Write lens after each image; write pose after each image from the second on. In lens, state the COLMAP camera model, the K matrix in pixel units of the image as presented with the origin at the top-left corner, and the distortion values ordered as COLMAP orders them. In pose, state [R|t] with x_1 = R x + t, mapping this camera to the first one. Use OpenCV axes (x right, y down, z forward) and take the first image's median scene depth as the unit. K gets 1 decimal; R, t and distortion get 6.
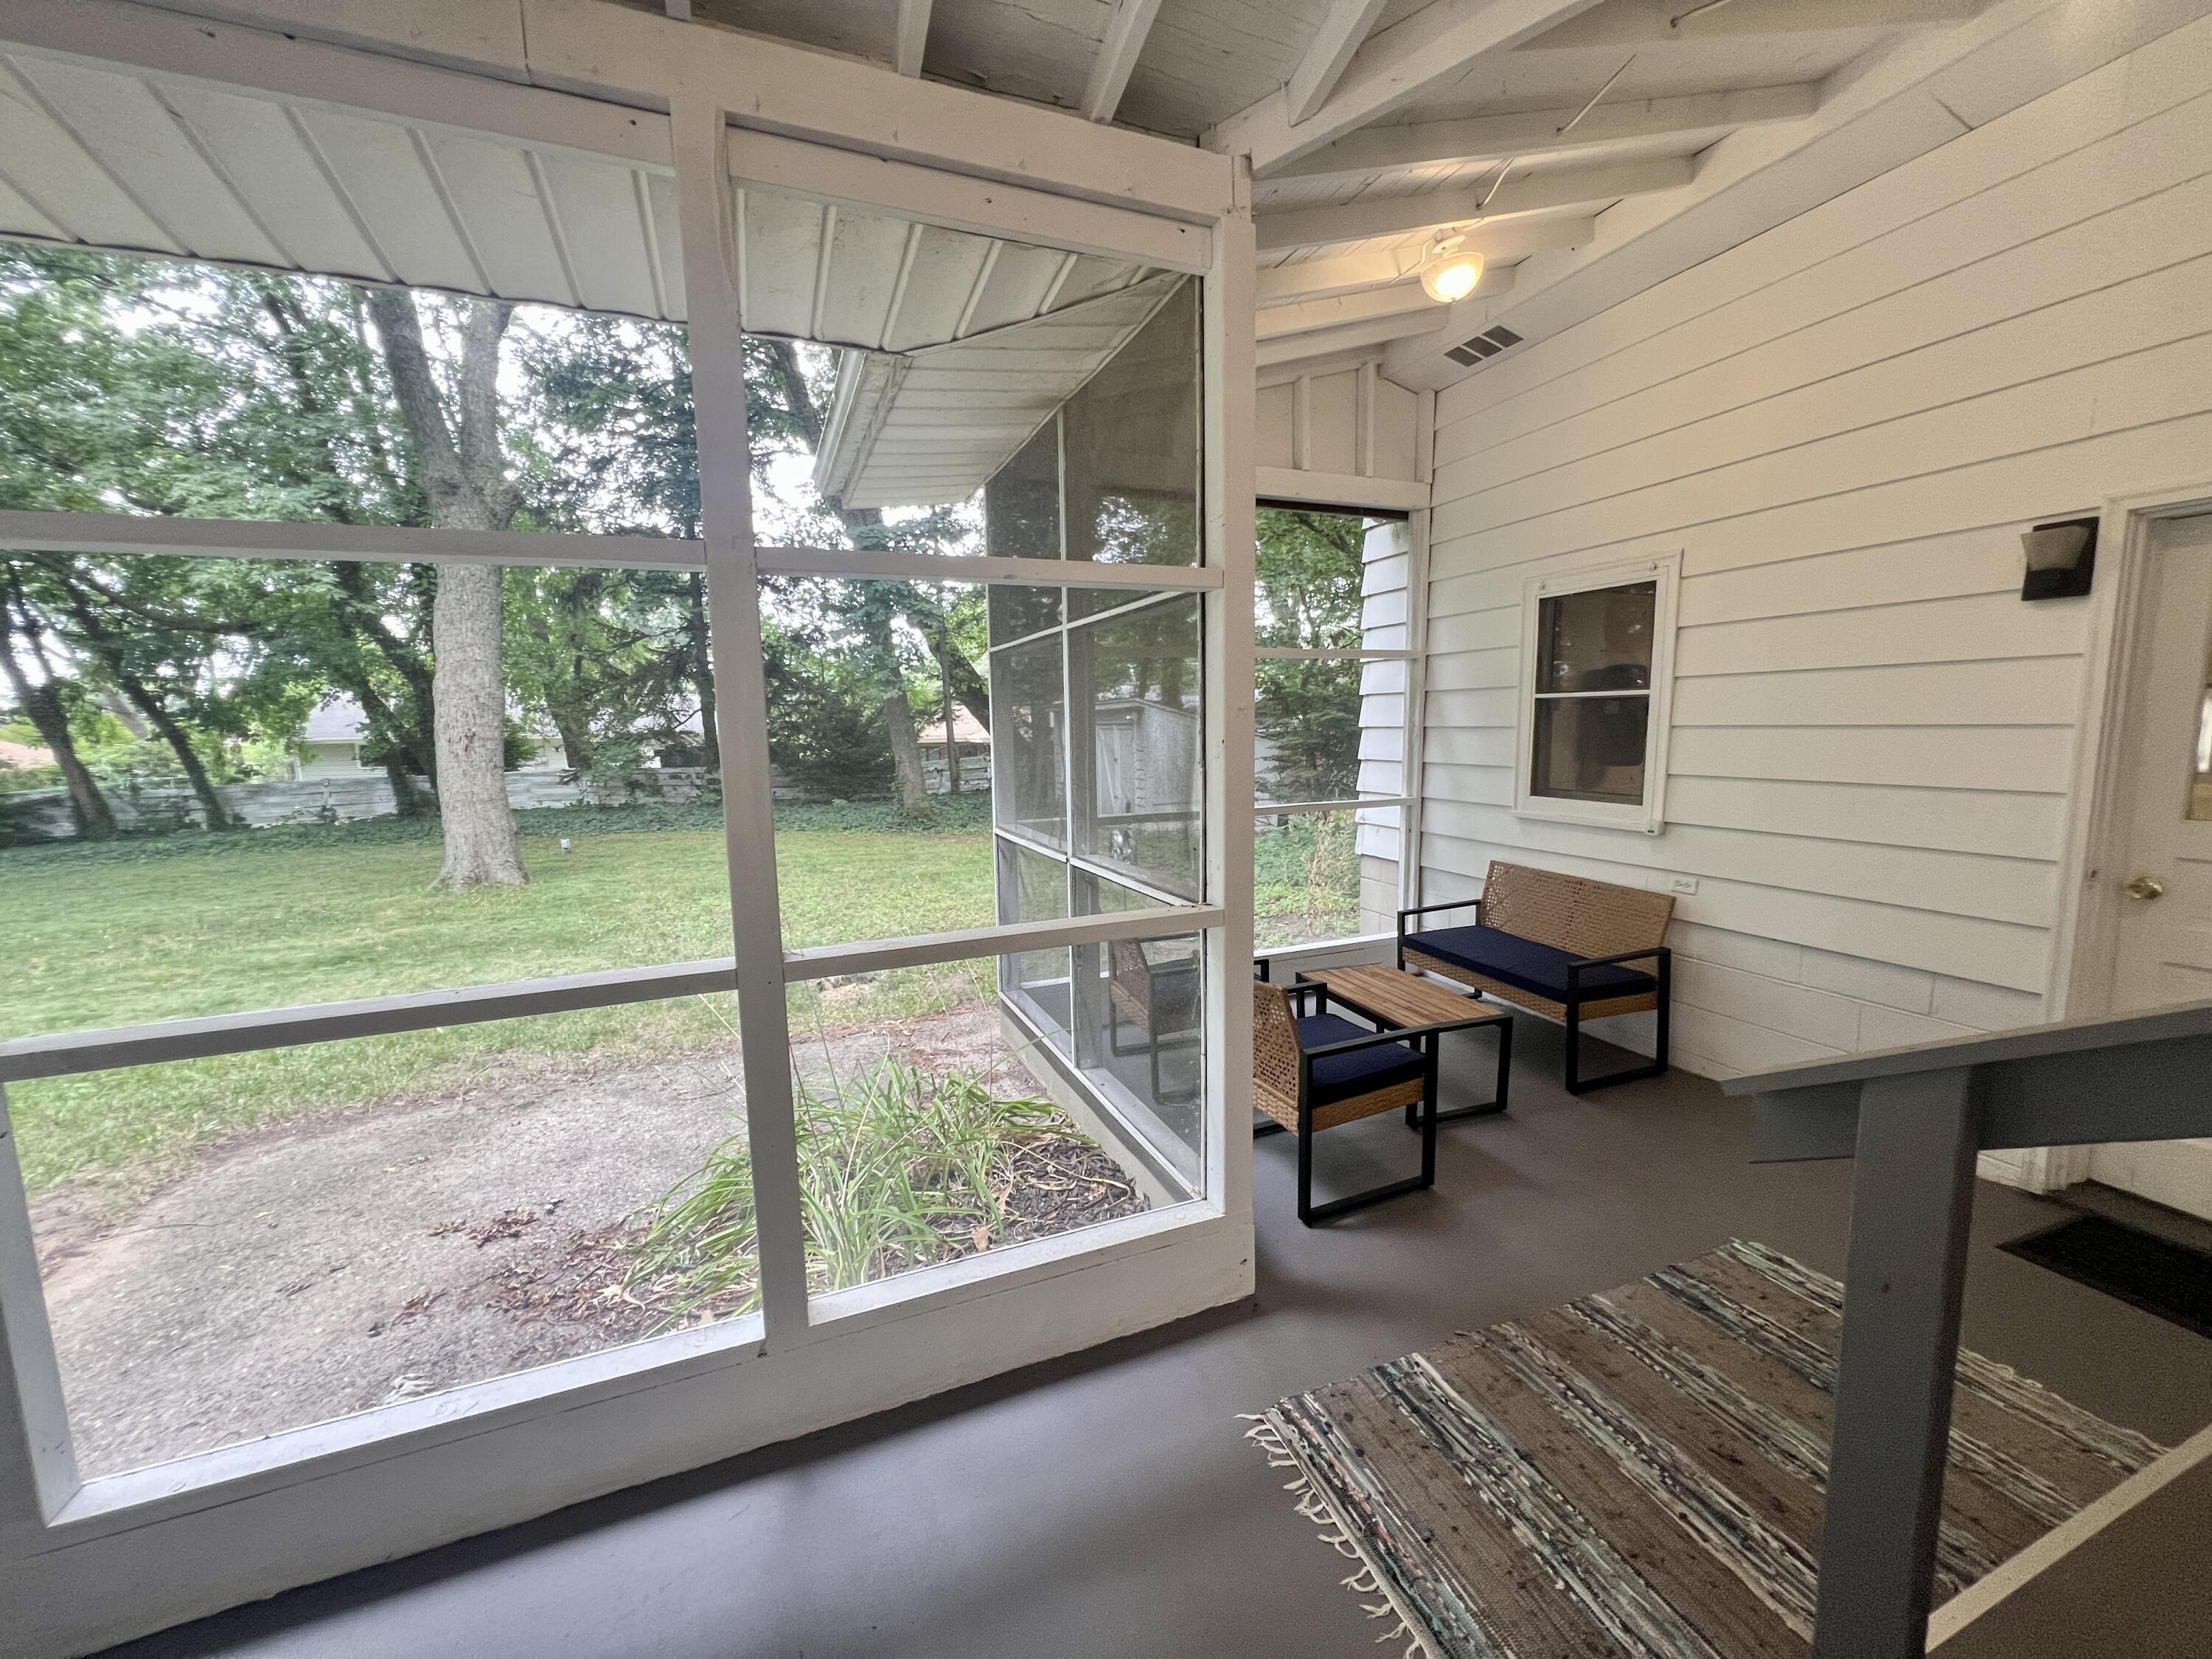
lens RADIAL K [[880.0, 0, 1106.3], [0, 880.0, 831.2], [0, 0, 1]] dist [-0.003386, 0.001061]
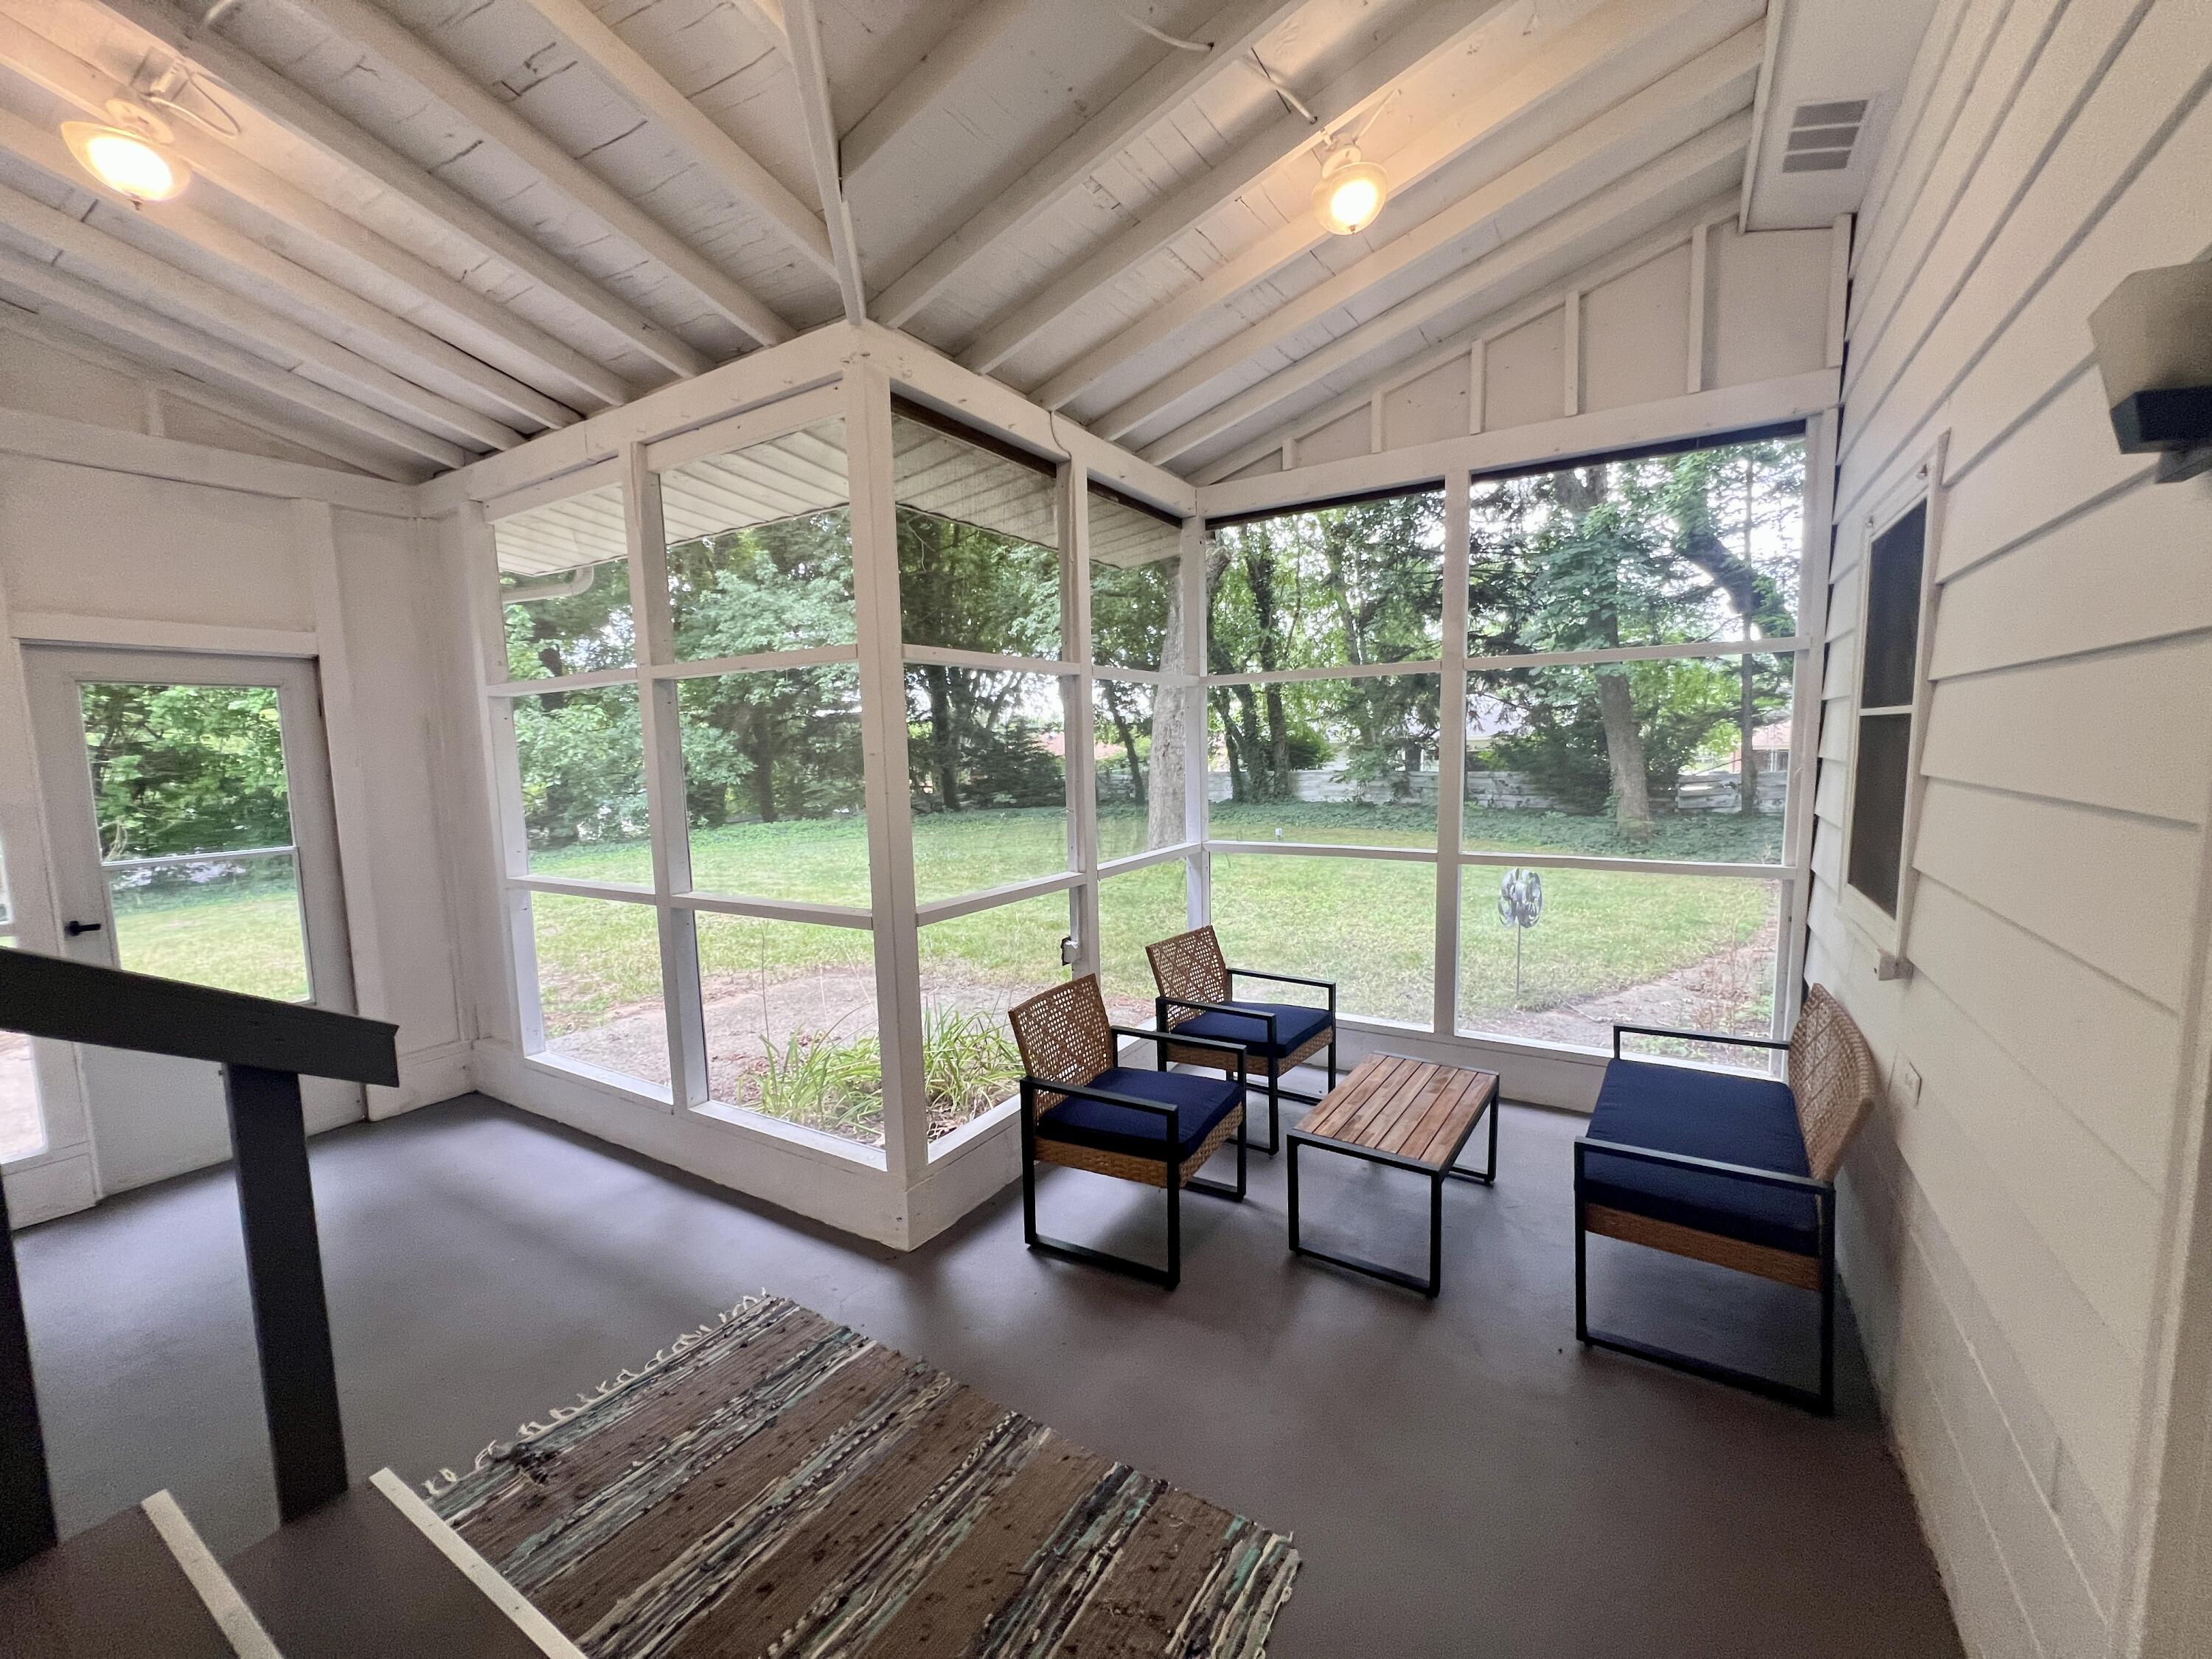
lens RADIAL K [[880.0, 0, 1110.1], [0, 880.0, 829.8], [0, 0, 1]] dist [-0.003386, 0.001061]
pose [[0.598377, 0.086262, -0.796557, 0.782856], [-0.088684, 0.995209, 0.041154, -0.067397], [0.796291, 0.046016, 0.603160, 0.312474]]
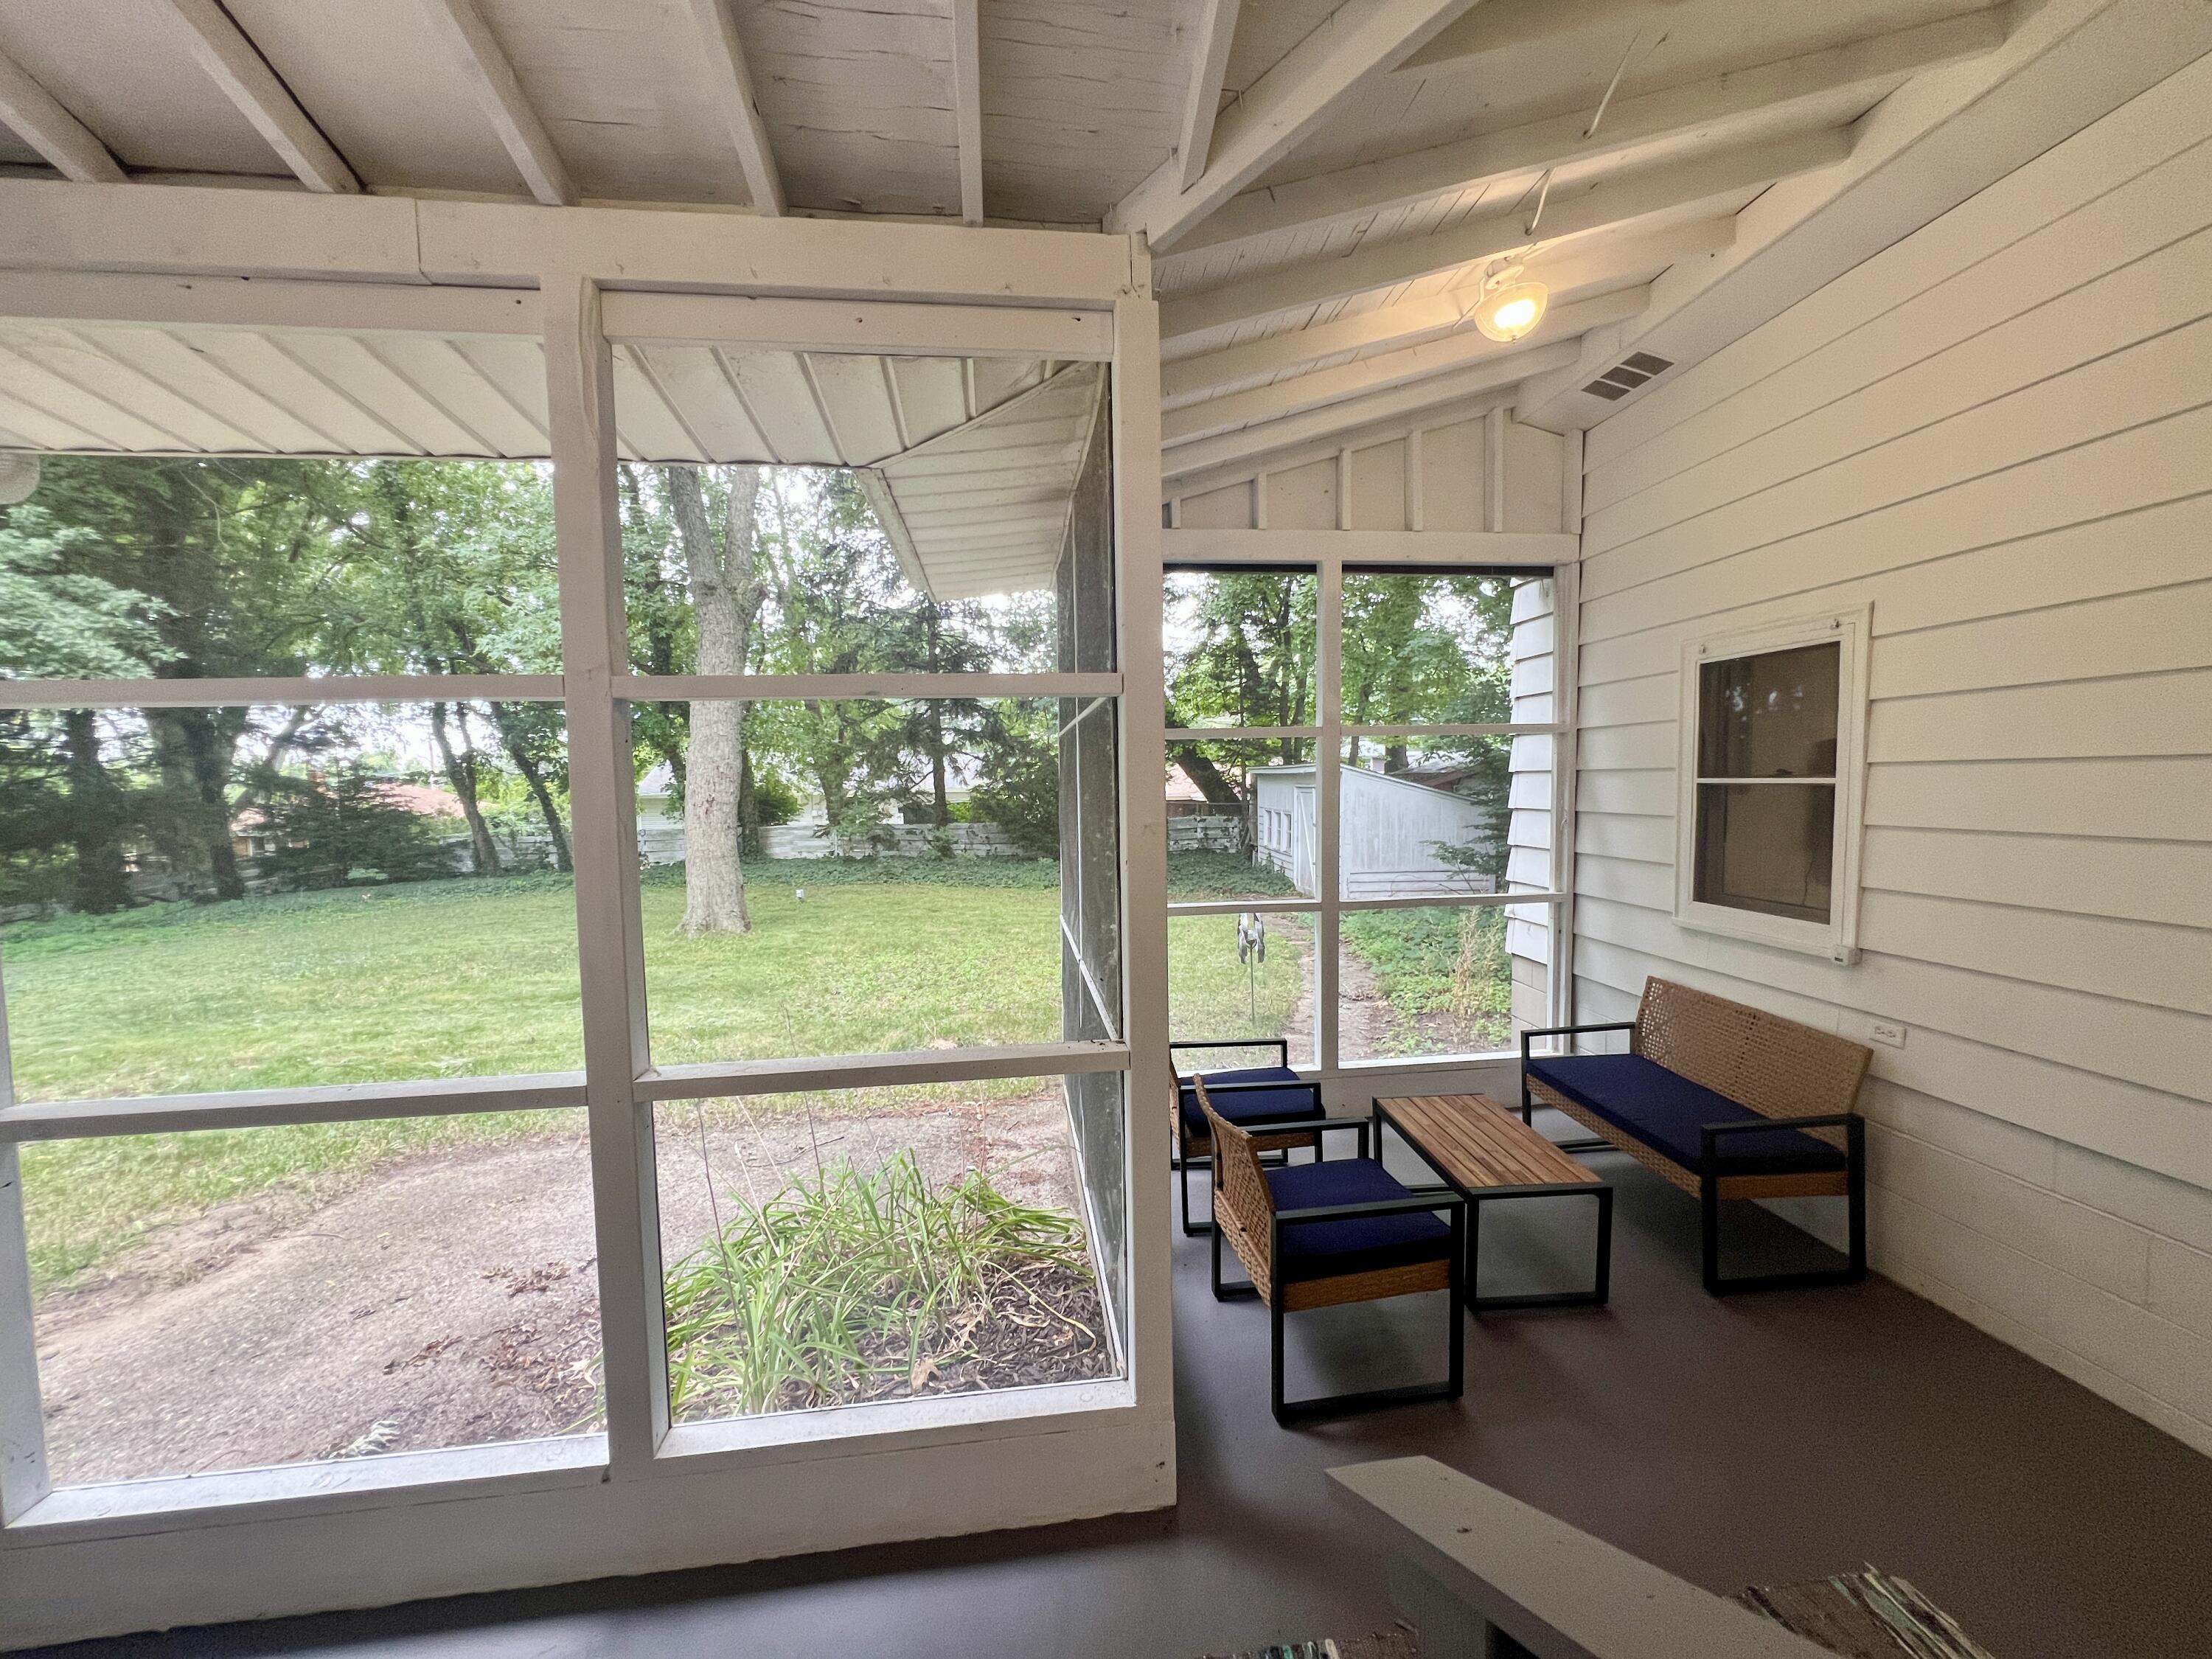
lens RADIAL K [[880.0, 0, 1107.4], [0, 880.0, 832.1], [0, 0, 1]] dist [-0.003386, 0.001061]
pose [[0.964513, 0.017006, -0.263487, 0.205534], [-0.033282, 0.997795, -0.057431, -0.047515], [0.261929, 0.064162, 0.962952, 0.078737]]
